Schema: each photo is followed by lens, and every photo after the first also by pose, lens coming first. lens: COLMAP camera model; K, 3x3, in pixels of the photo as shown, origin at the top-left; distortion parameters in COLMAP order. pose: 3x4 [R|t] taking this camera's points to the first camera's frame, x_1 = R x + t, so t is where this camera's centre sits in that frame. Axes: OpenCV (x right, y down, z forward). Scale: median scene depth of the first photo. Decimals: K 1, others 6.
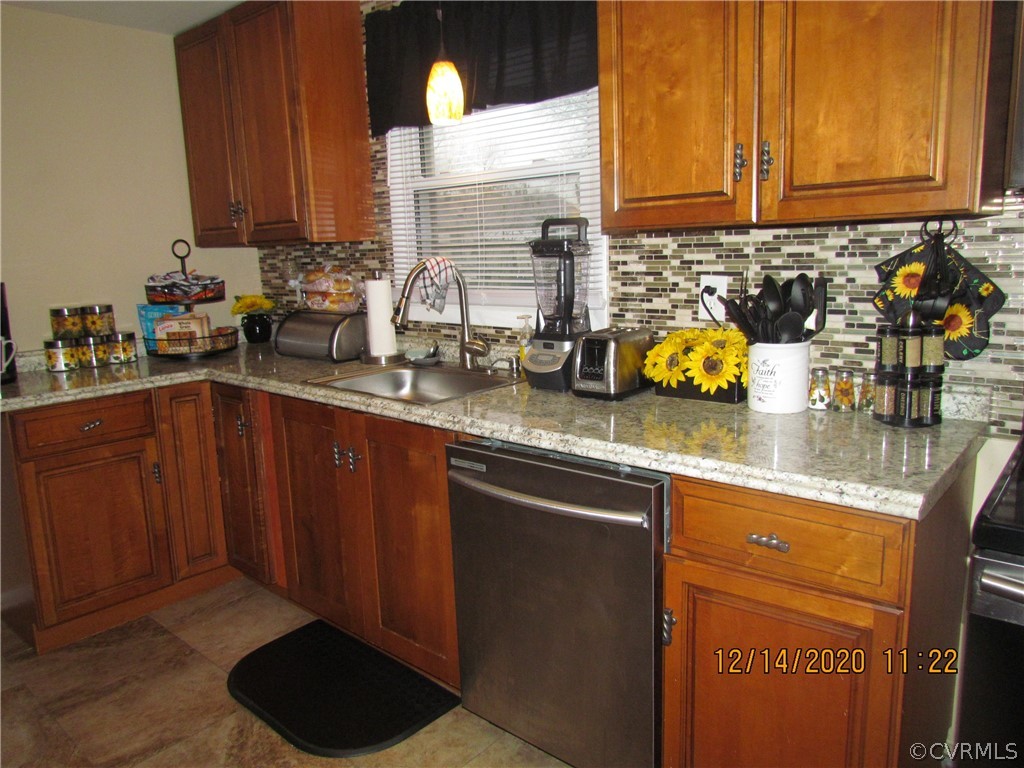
lens RADIAL K [[730.9, 0, 515.2], [0, 730.9, 382.4], [0, 0, 1]] dist [-0.014221, -0.003204]
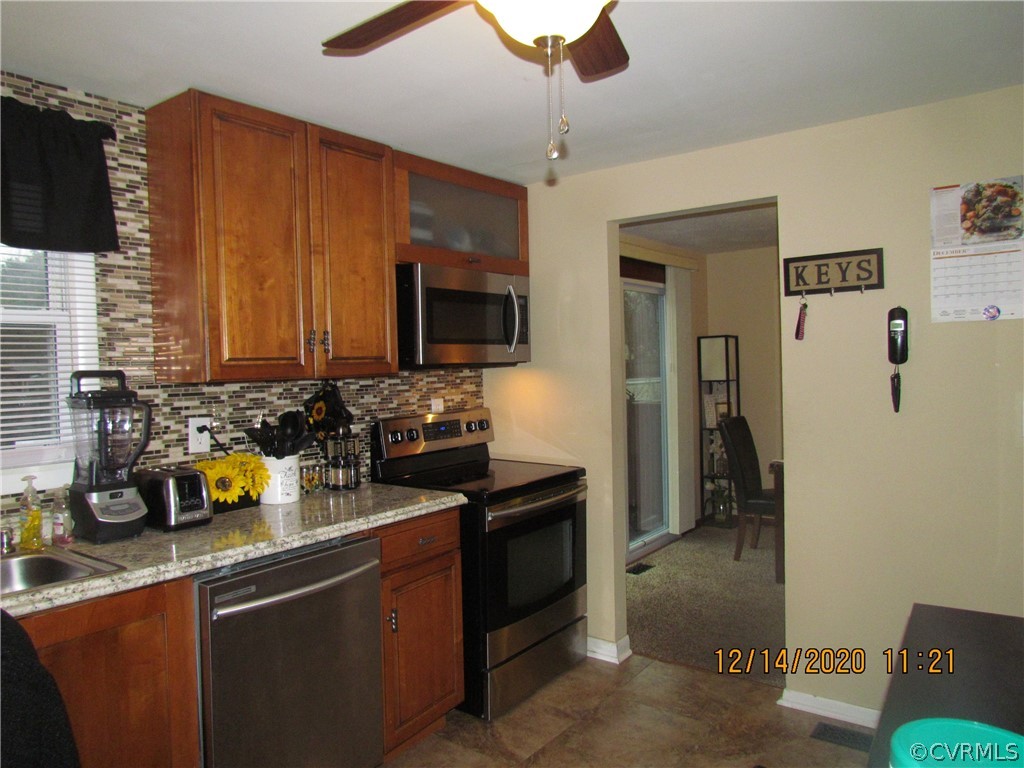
lens RADIAL K [[730.9, 0, 515.2], [0, 730.9, 382.4], [0, 0, 1]] dist [-0.014221, -0.003204]
pose [[-0.039050, 0.013290, 0.999149, -1.038152], [0.212049, 0.977248, -0.004711, -0.084499], [-0.976478, 0.211685, -0.040980, 0.505478]]
